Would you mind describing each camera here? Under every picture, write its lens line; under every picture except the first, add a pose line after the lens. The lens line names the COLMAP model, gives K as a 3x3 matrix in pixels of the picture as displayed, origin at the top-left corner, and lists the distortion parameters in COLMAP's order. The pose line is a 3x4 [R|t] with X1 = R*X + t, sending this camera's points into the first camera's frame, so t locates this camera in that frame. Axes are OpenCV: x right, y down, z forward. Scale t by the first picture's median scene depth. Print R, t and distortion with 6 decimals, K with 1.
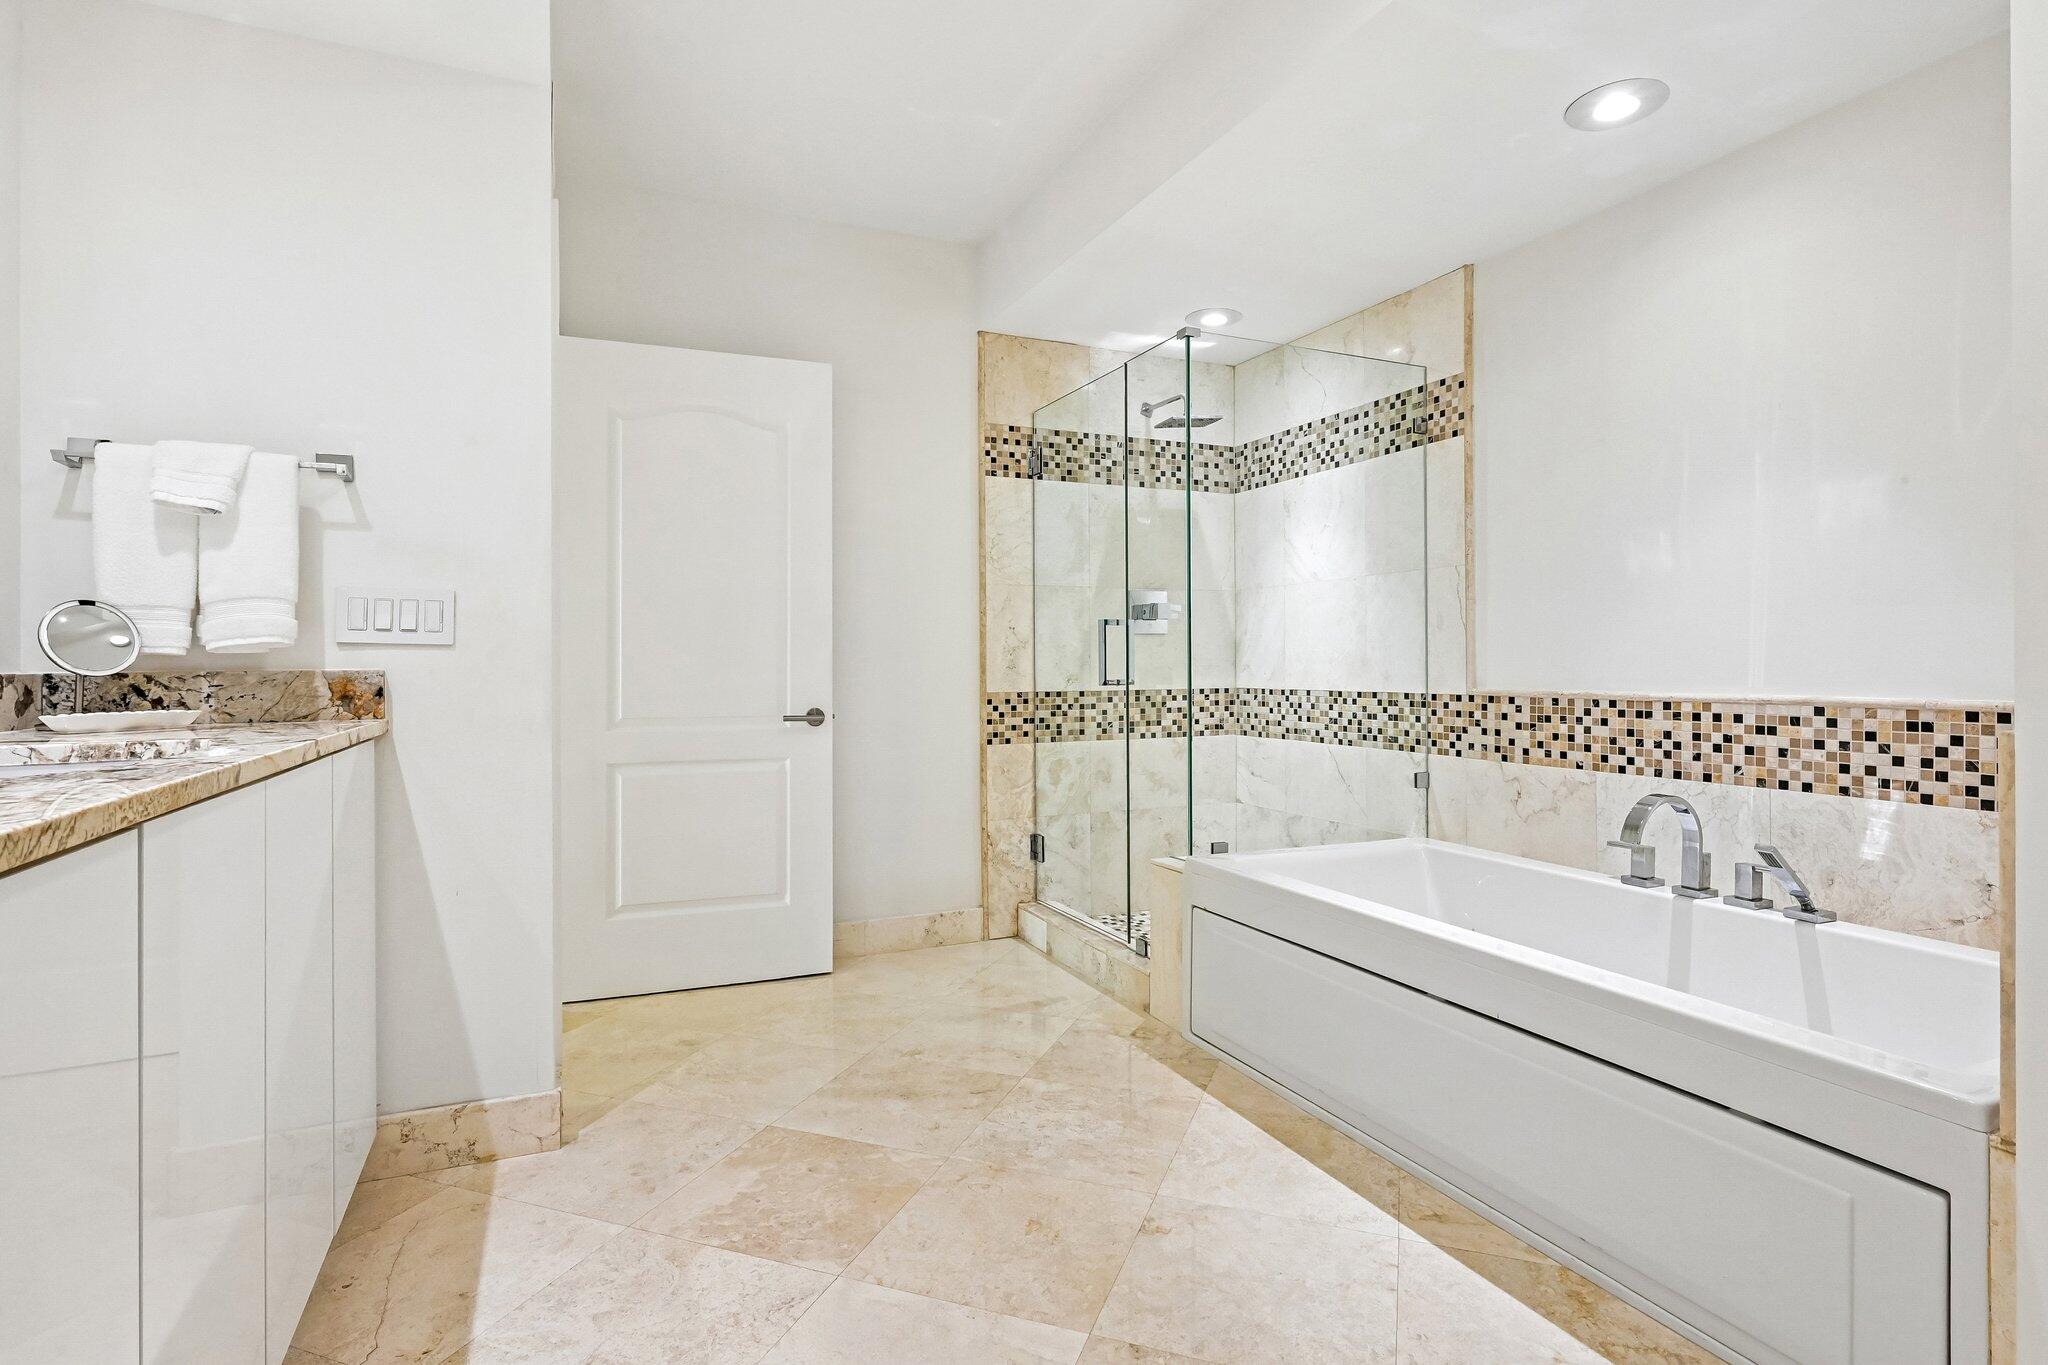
lens RADIAL K [[1044.0, 0, 1025.7], [0, 1044.0, 669.6], [0, 0, 1]] dist [0.000570, 0.000089]
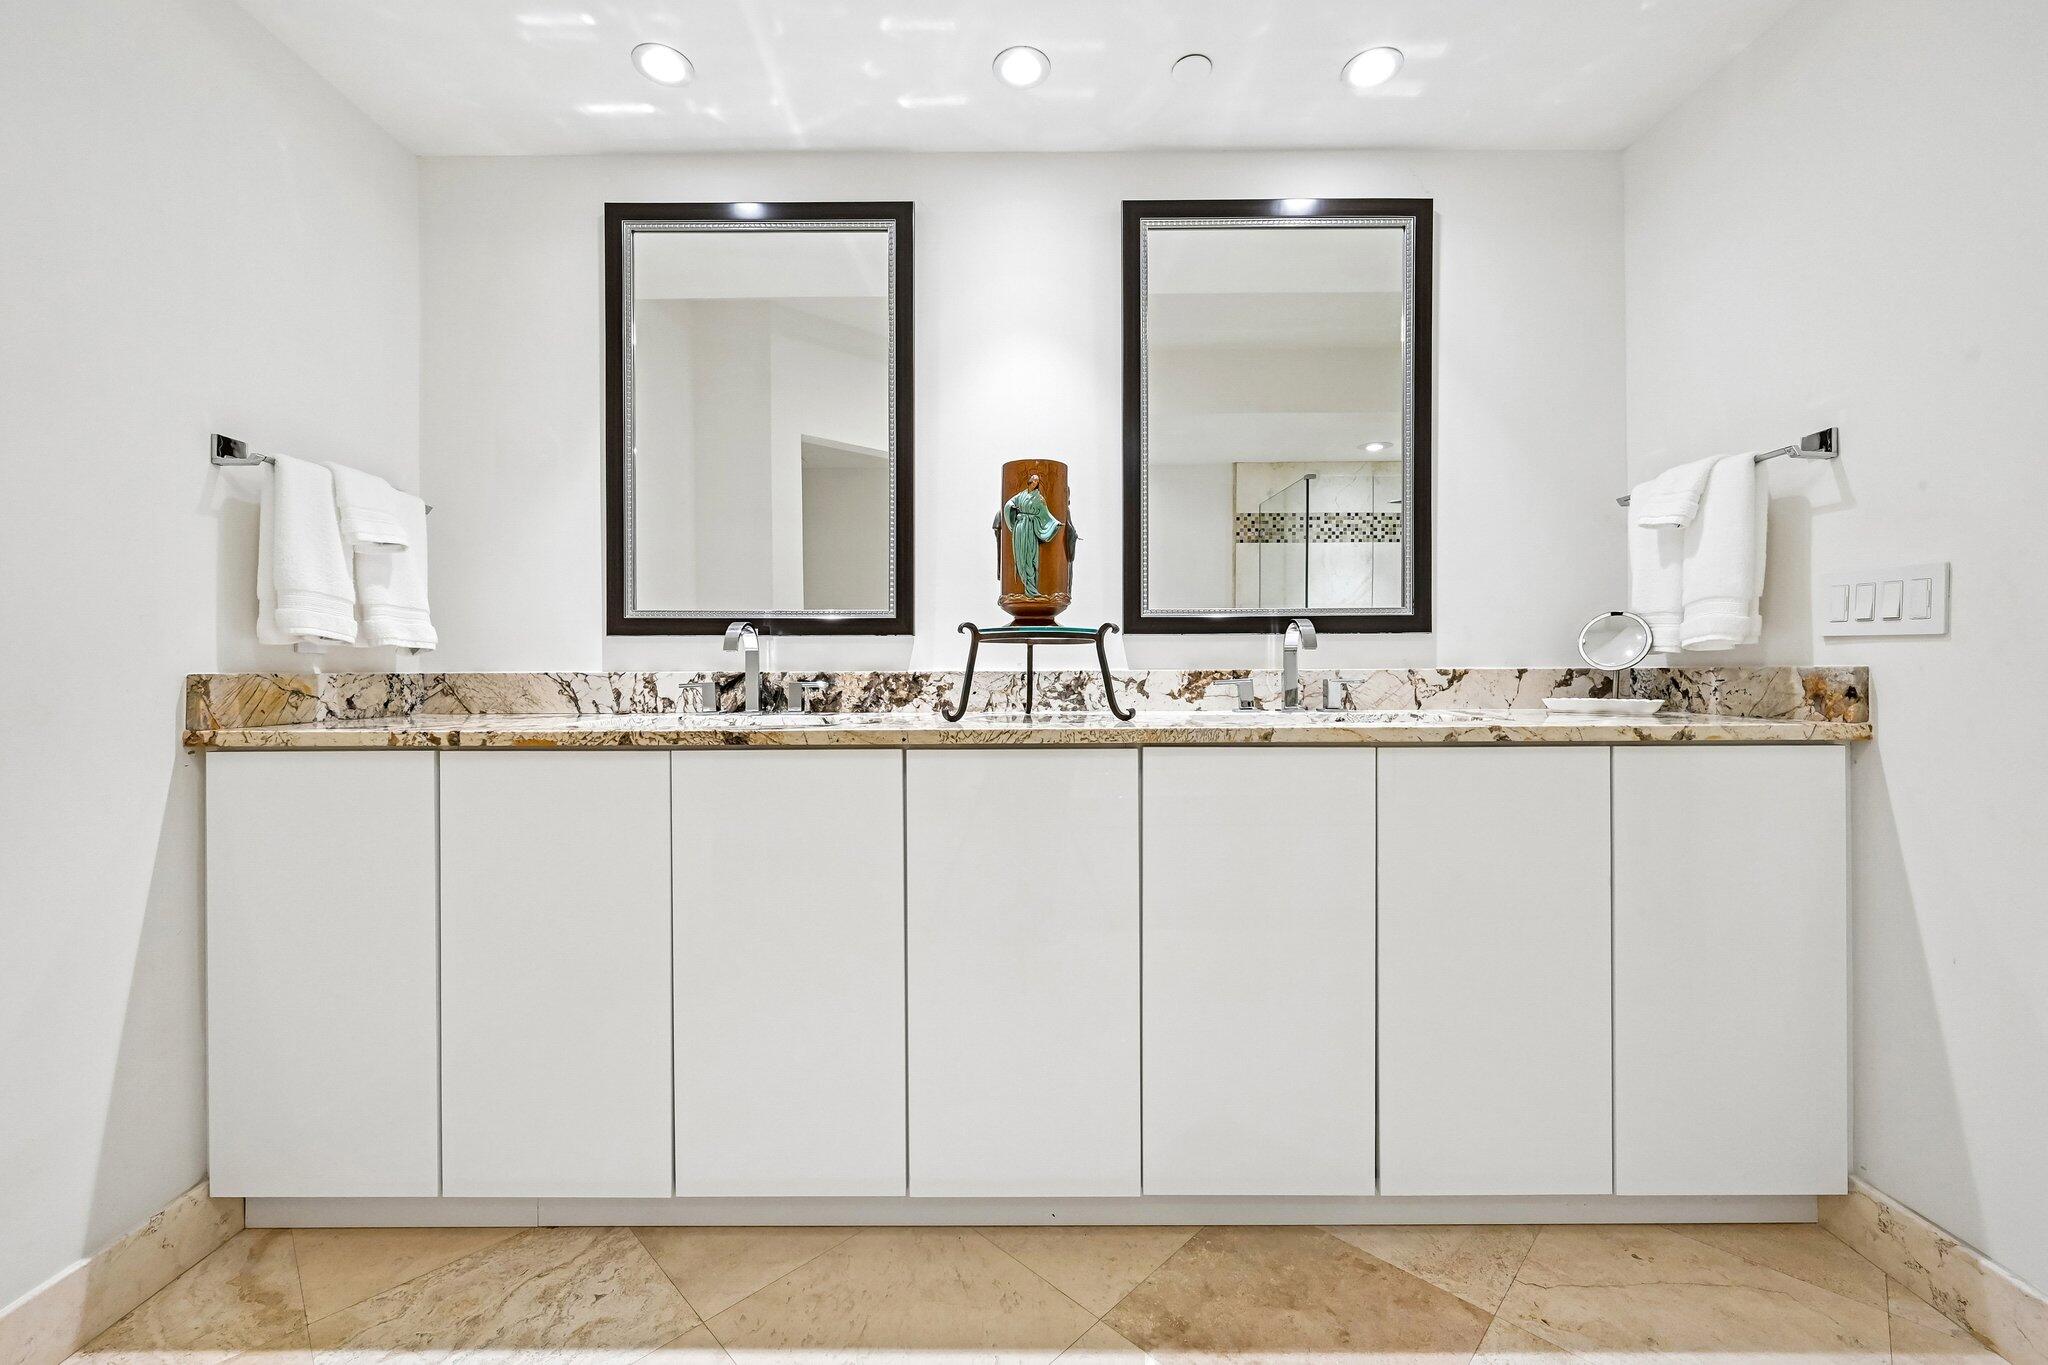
lens RADIAL K [[834.7, 0, 1020.3], [0, 834.7, 668.8], [0, 0, 1]] dist [0.001759, 0.000046]
pose [[-0.410052, 0.007034, -0.912035, 0.254836], [-0.000708, 0.999968, 0.008030, -0.002444], [0.912062, 0.003938, -0.410033, 0.552602]]
